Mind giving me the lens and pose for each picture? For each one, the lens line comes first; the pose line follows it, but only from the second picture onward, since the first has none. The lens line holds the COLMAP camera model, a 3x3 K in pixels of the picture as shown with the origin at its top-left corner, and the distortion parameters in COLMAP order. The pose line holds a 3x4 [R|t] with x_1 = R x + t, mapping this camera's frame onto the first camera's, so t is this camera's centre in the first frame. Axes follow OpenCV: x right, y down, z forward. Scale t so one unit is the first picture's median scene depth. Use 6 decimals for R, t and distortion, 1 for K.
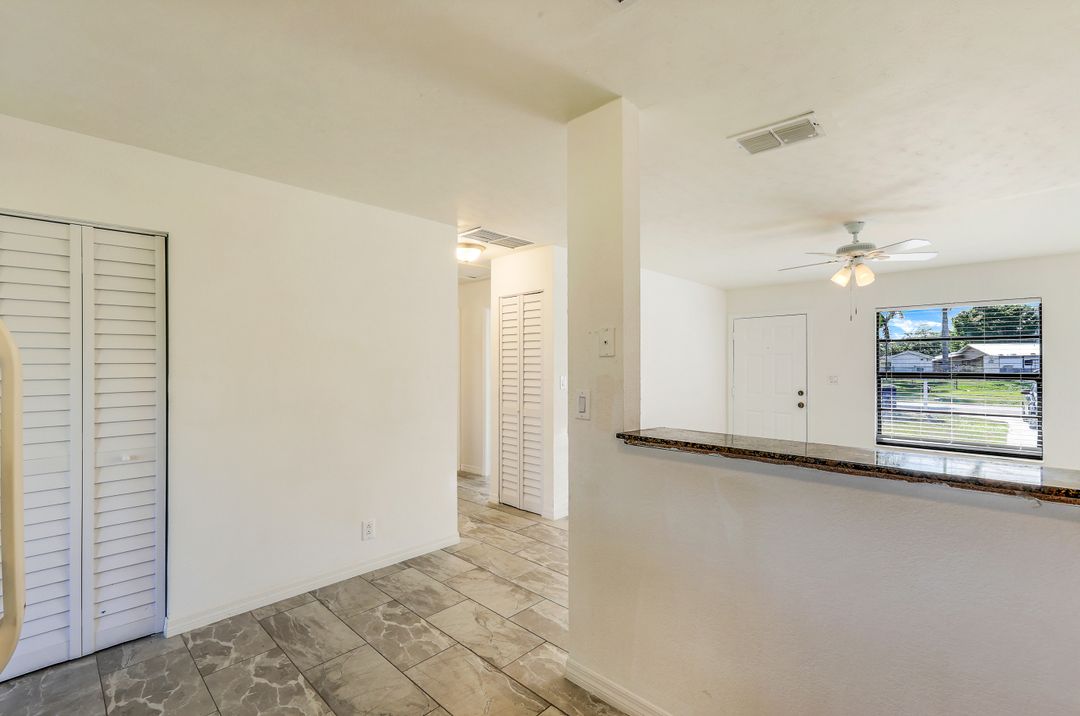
lens RADIAL K [[473.4, 0, 545.3], [0, 473.4, 364.8], [0, 0, 1]] dist [0.003486, 0.000440]
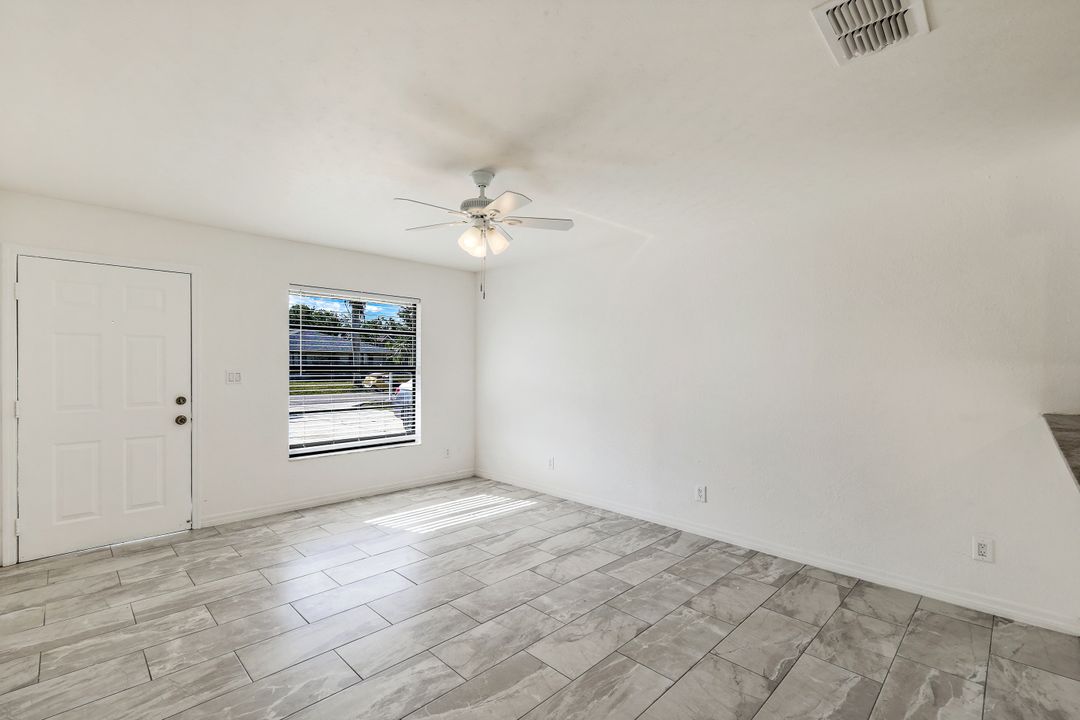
lens RADIAL K [[479.1, 0, 547.3], [0, 479.1, 366.7], [0, 0, 1]] dist [0.002285, 0.000190]
pose [[0.013003, -0.006888, 0.999892, -0.186581], [-0.010167, 0.999924, 0.007020, 0.014286], [-0.999864, -0.010257, 0.012932, 1.231847]]
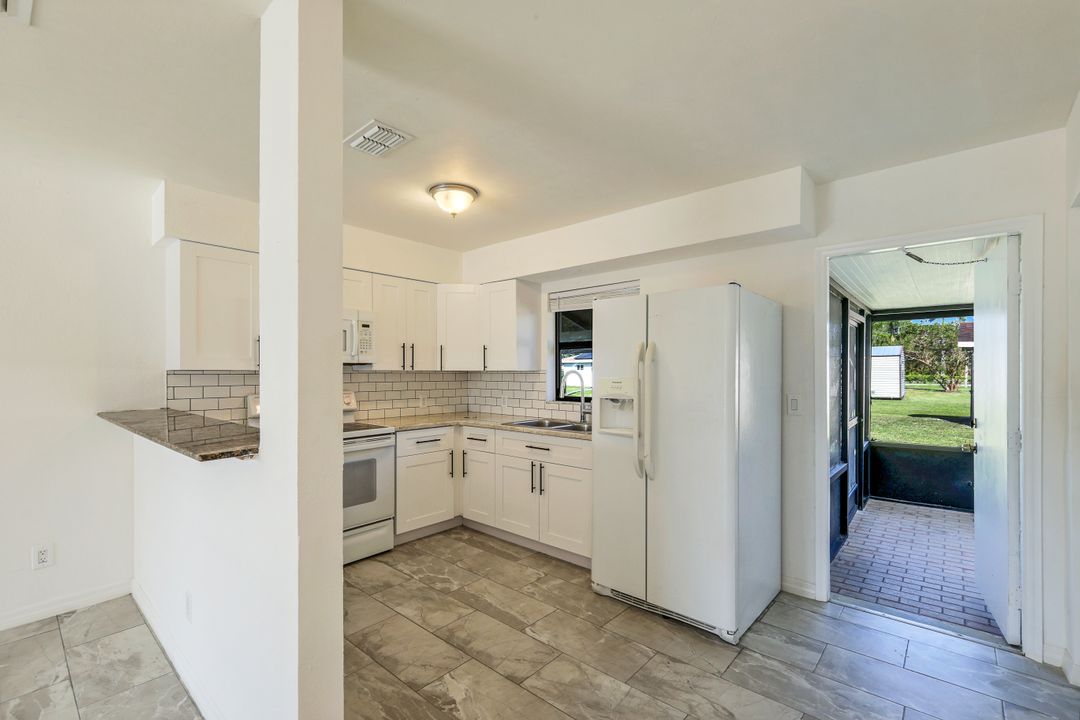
lens RADIAL K [[476.0, 0, 538.9], [0, 476.0, 371.5], [0, 0, 1]] dist [0.003183, 0.000527]
pose [[-0.999227, 0.003065, -0.039184, -0.163181], [0.002940, 0.999990, 0.003261, 0.010448], [0.039193, 0.003143, -0.999227, 1.368454]]
